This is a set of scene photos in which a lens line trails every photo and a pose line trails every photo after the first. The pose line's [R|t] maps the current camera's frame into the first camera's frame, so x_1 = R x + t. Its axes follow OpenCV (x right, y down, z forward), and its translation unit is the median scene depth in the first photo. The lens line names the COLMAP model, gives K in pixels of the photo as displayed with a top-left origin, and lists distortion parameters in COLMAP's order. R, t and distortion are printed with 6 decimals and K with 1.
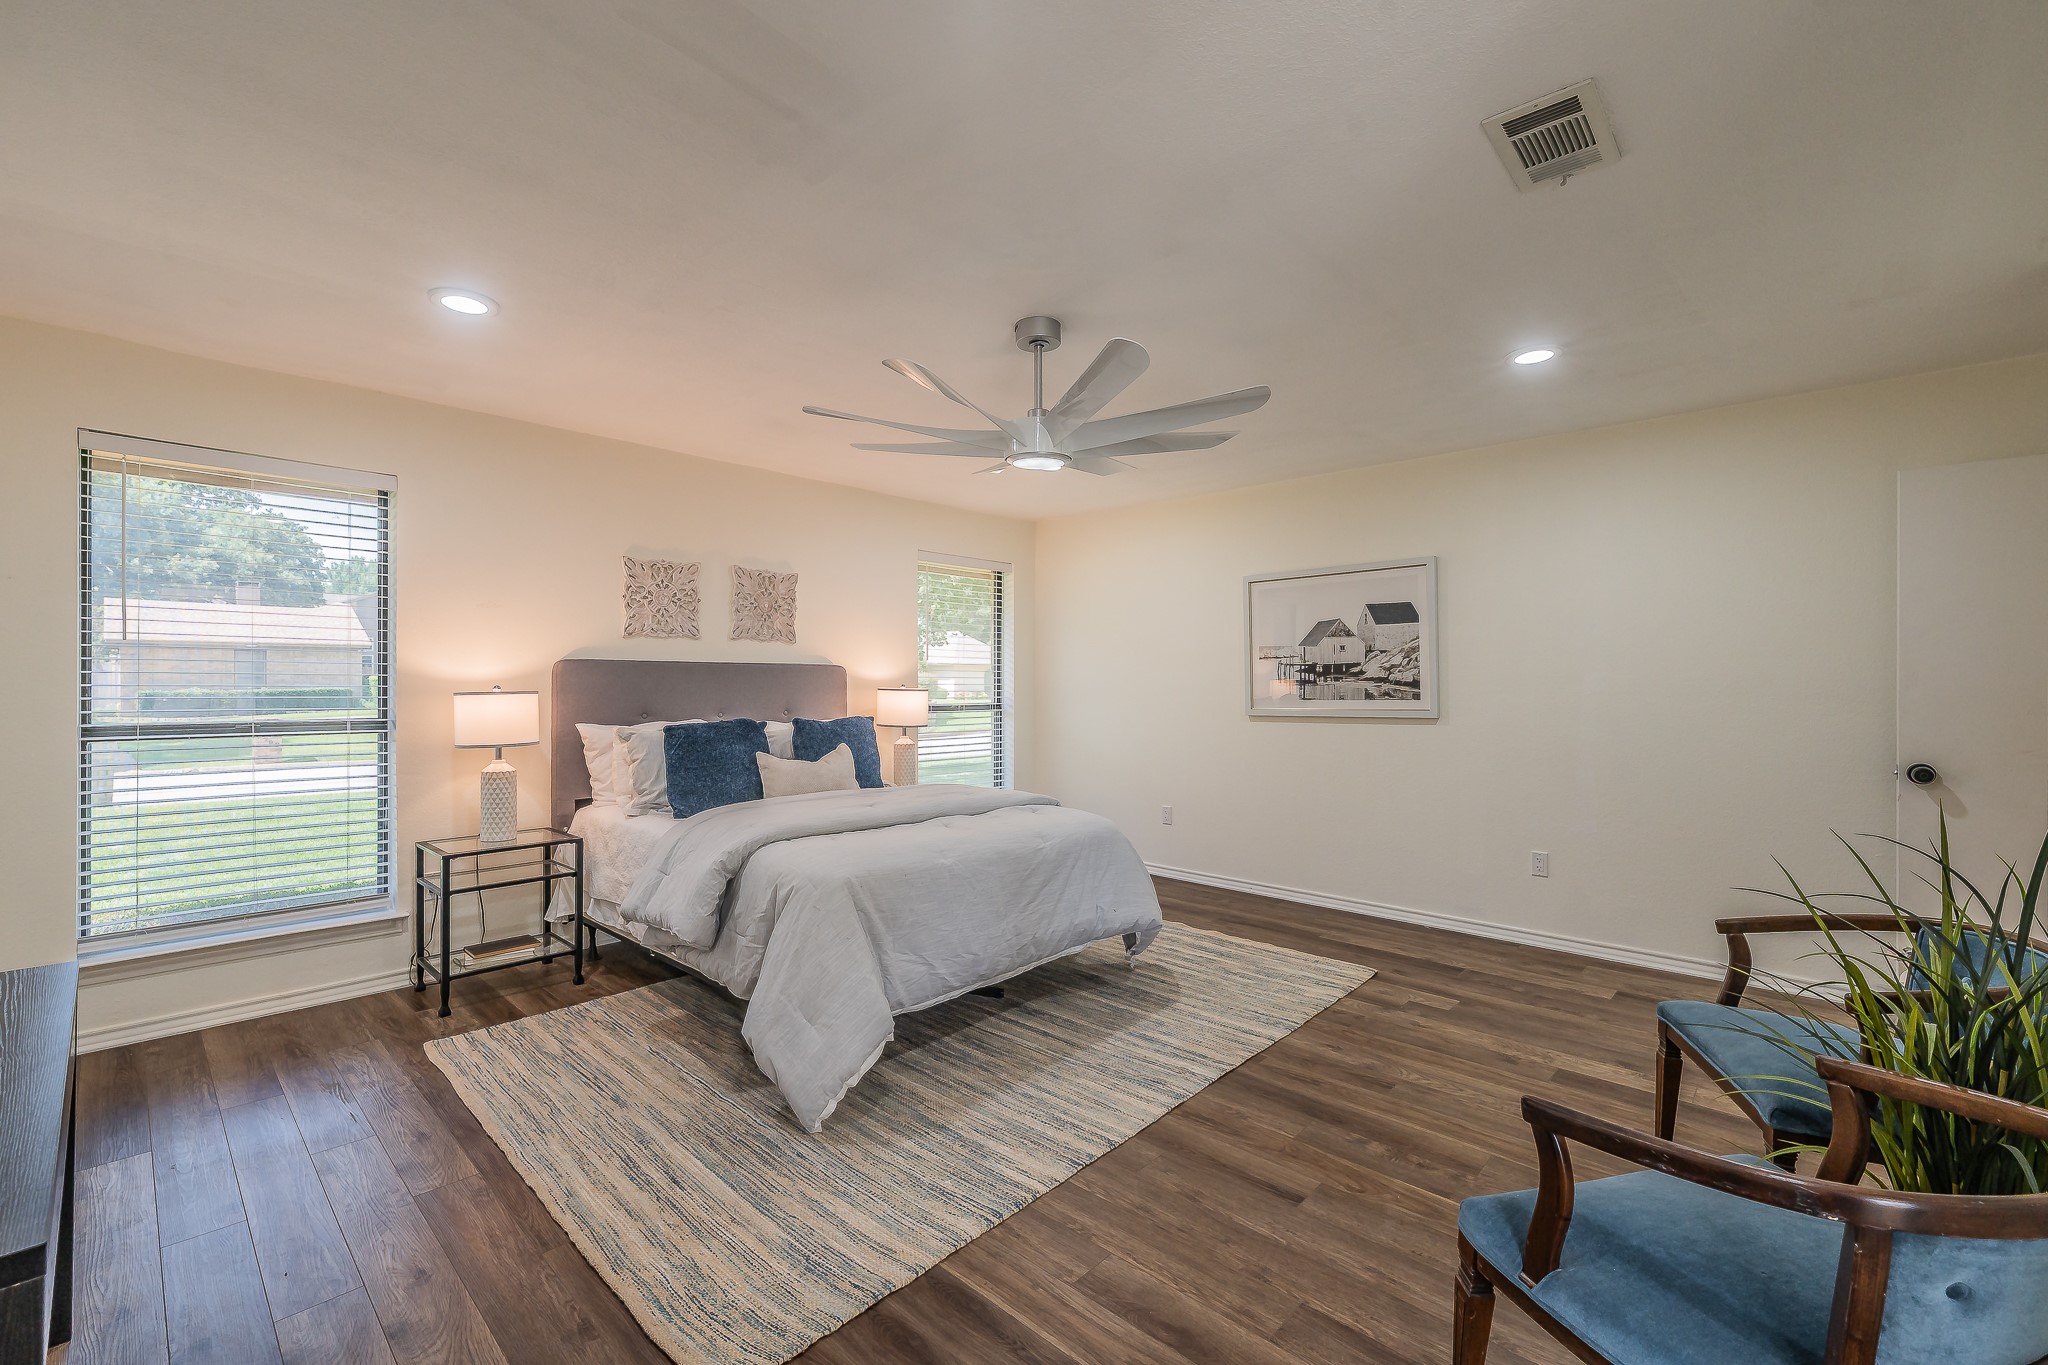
lens RADIAL K [[841.6, 0, 1030.0], [0, 841.6, 694.2], [0, 0, 1]] dist [-0.000234, -0.000008]
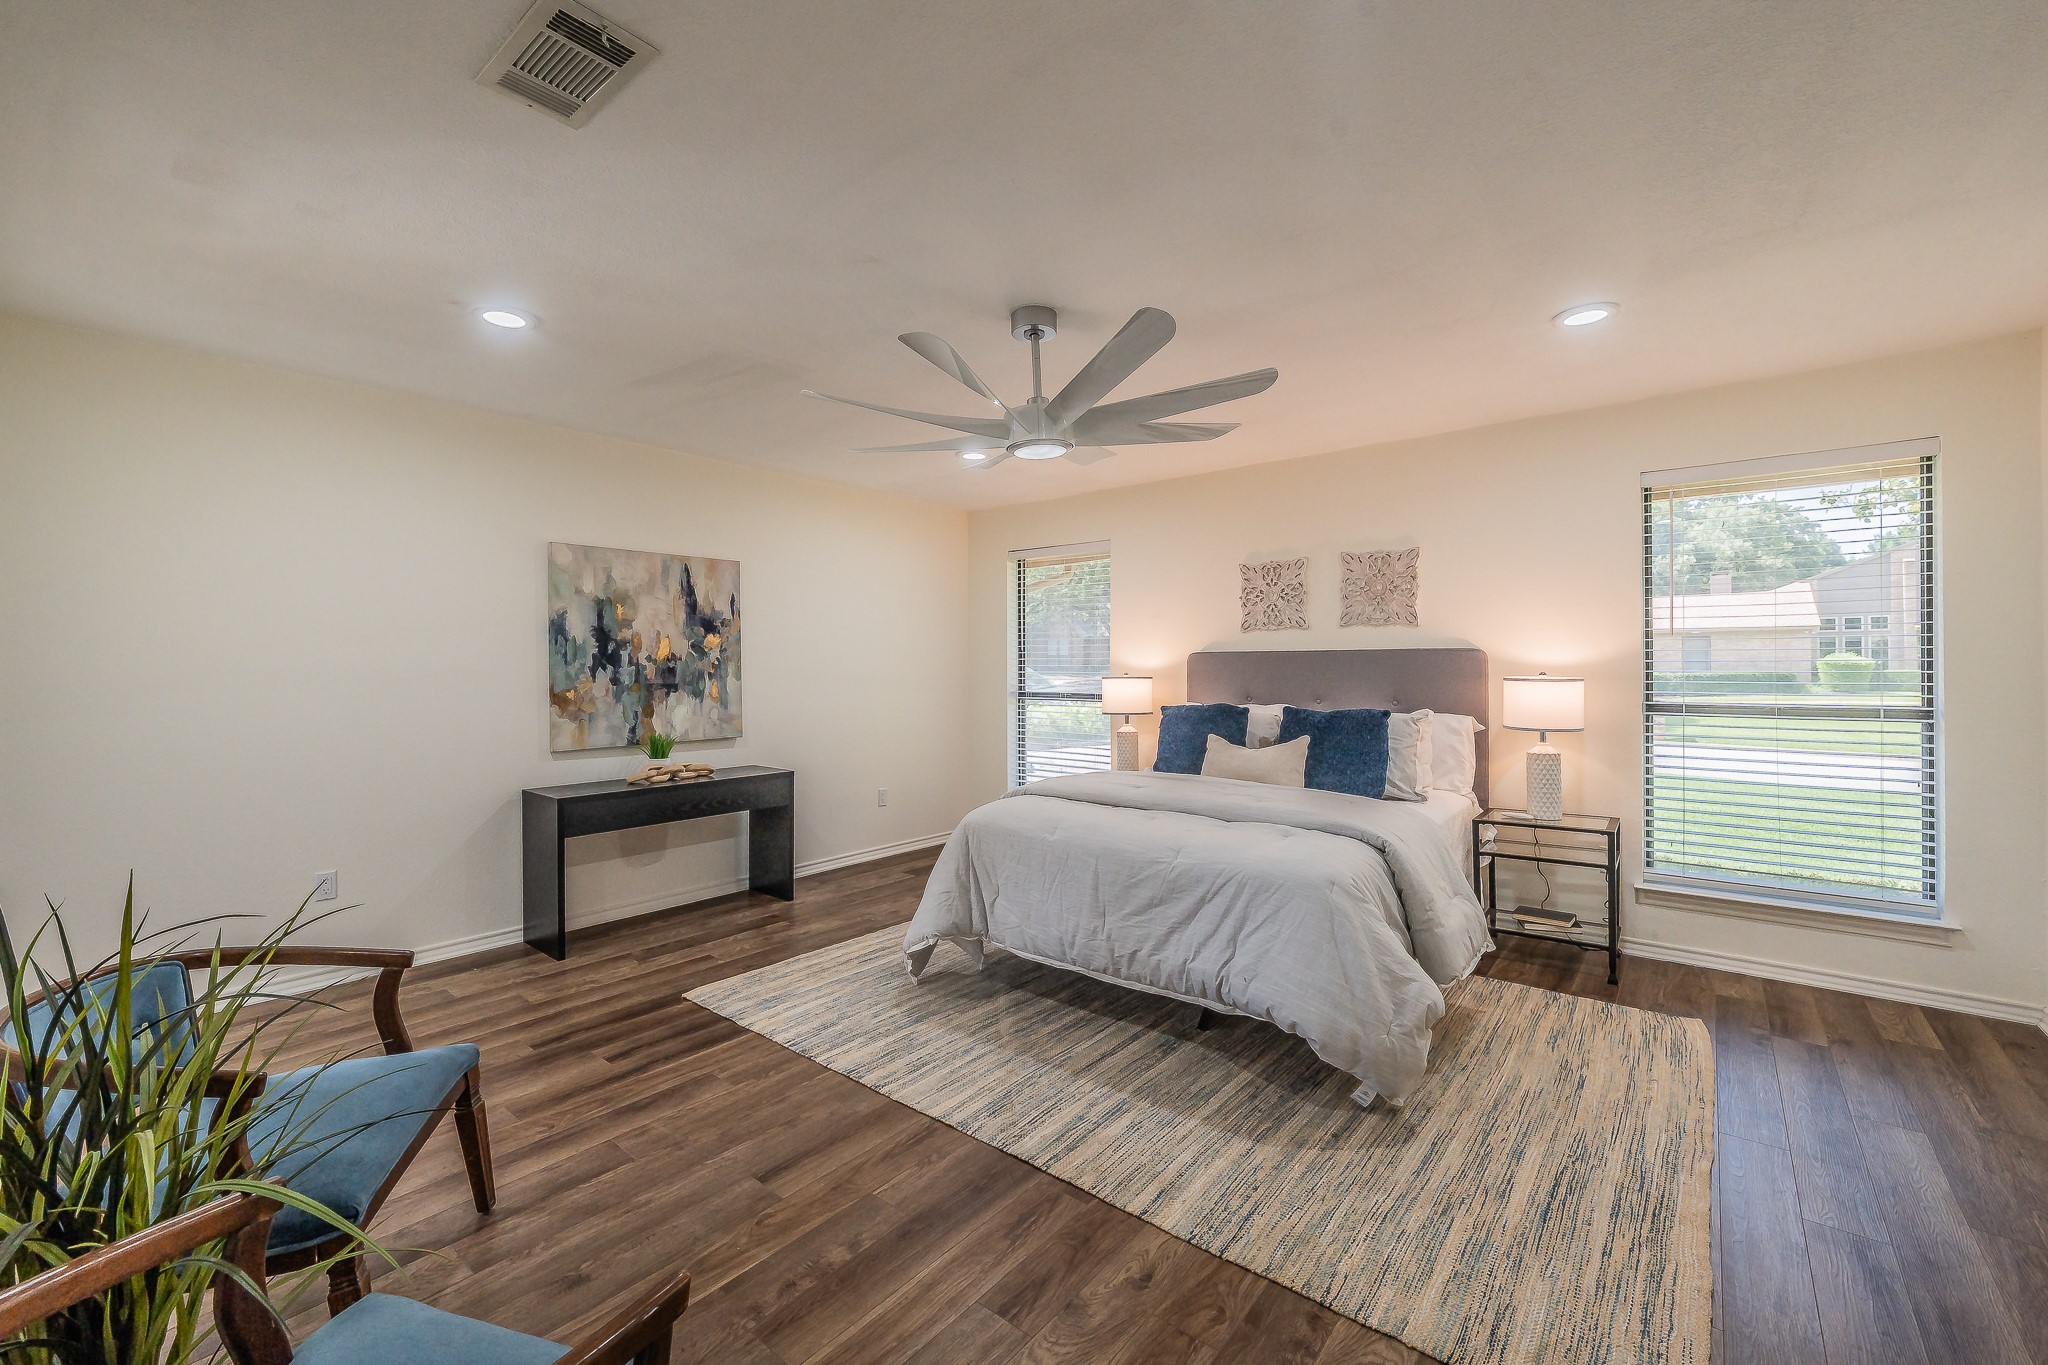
lens RADIAL K [[826.7, 0, 1024.0], [0, 826.7, 682.5], [0, 0, 1]] dist [0.001237, 0.000144]
pose [[0.068504, 0.013133, -0.997564, 0.792755], [-0.007218, 0.999894, 0.012668, -0.011662], [0.997625, 0.006333, 0.068591, 0.737572]]
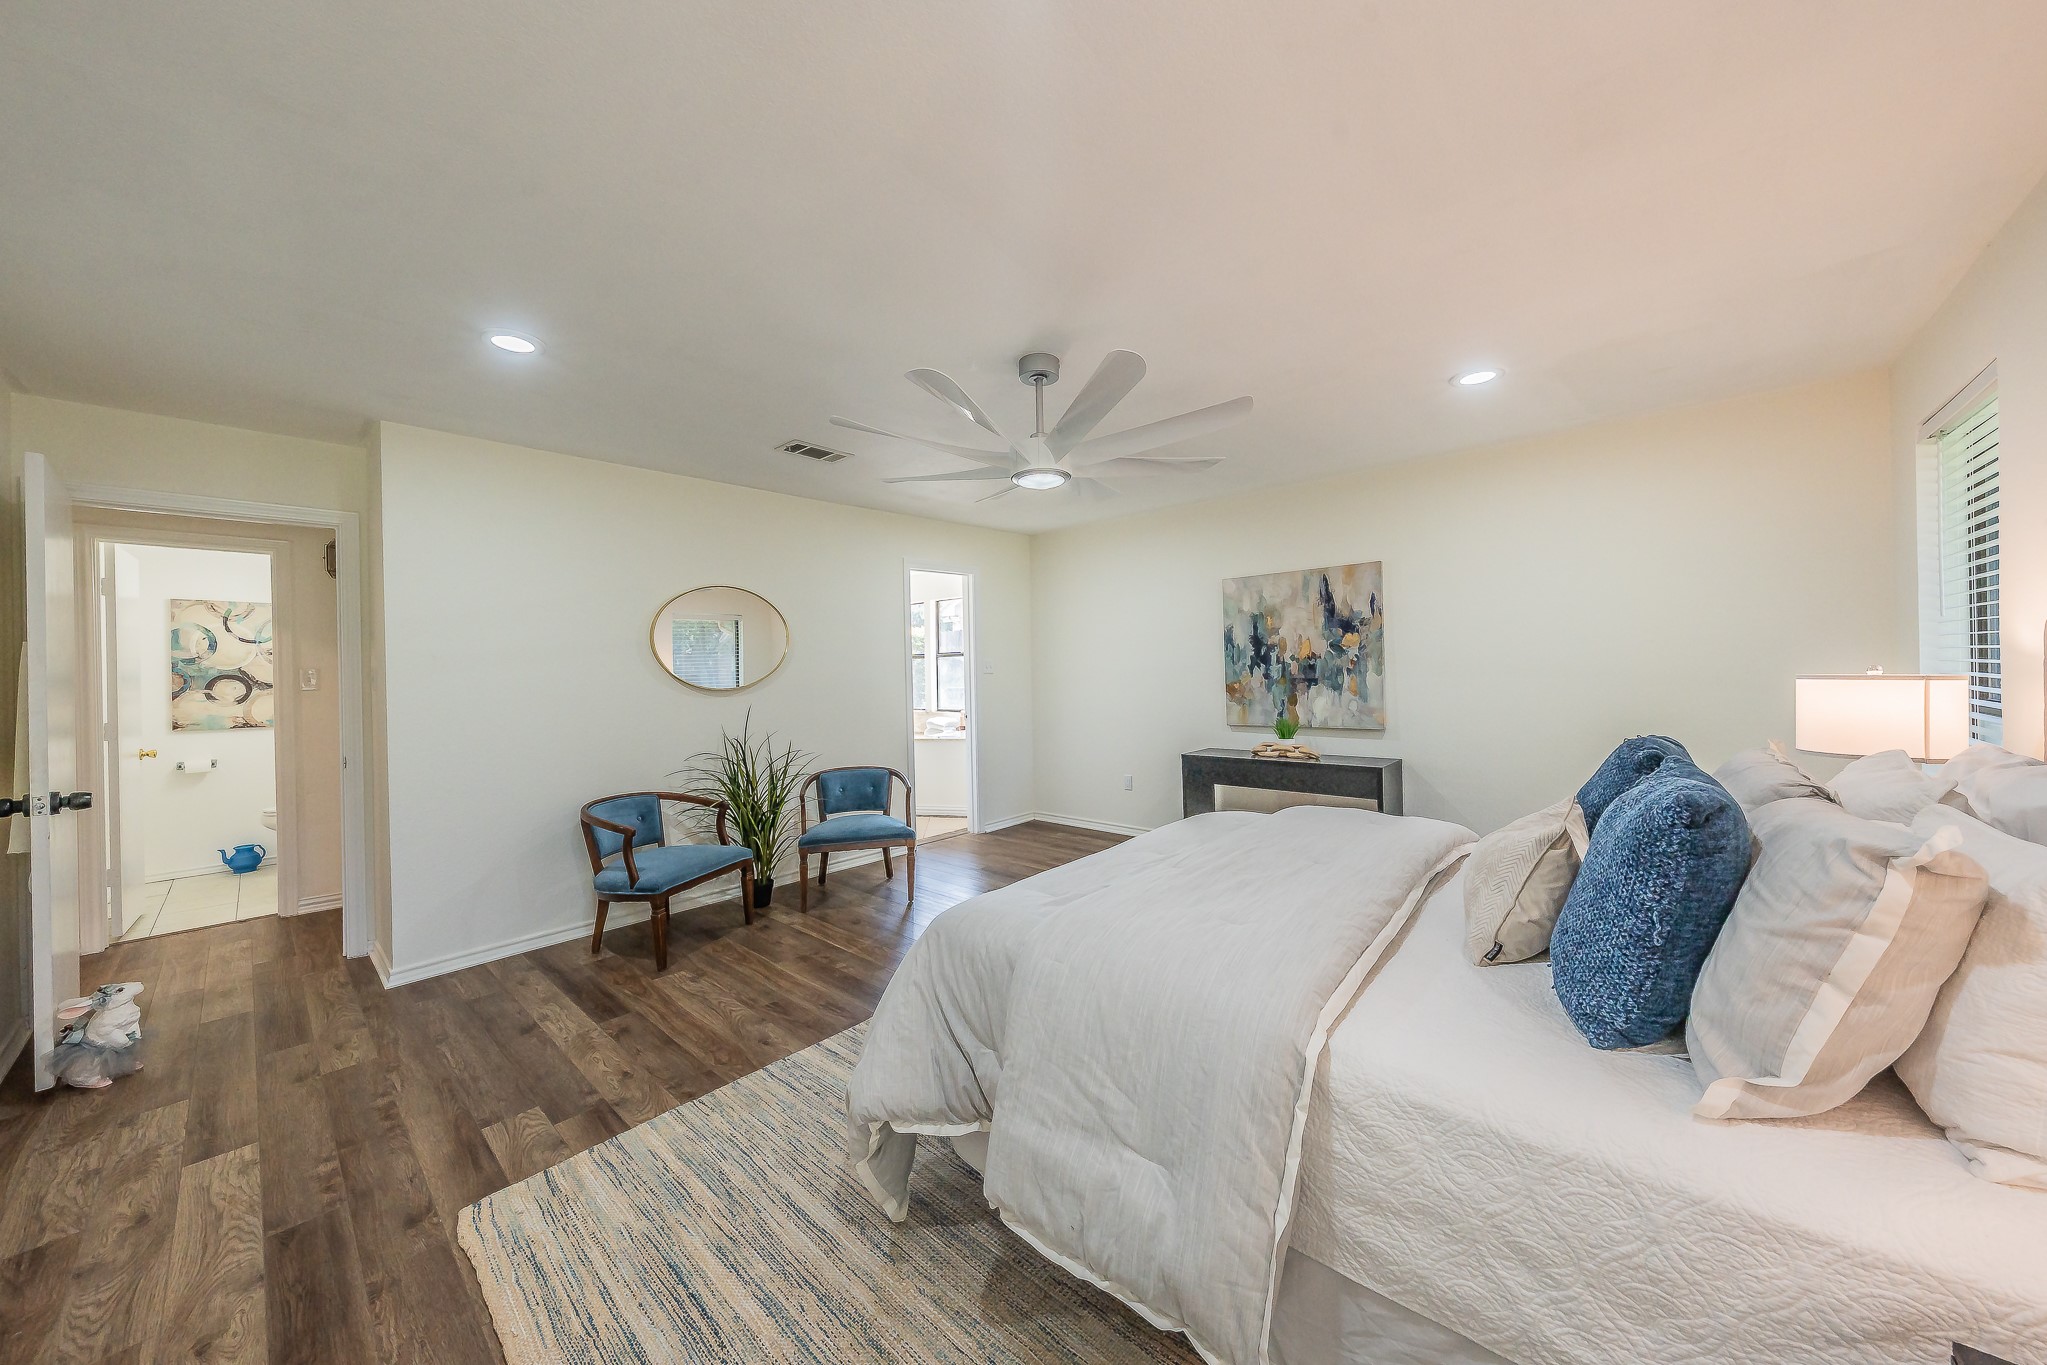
lens RADIAL K [[717.5, 0, 1023.5], [0, 717.5, 682.5], [0, 0, 1]] dist [0.000231, 0.000026]
pose [[-0.999558, 0.020428, -0.021613, 0.048253], [0.019851, 0.999449, 0.026612, -0.027159], [0.022145, 0.026171, -0.999412, 1.576062]]
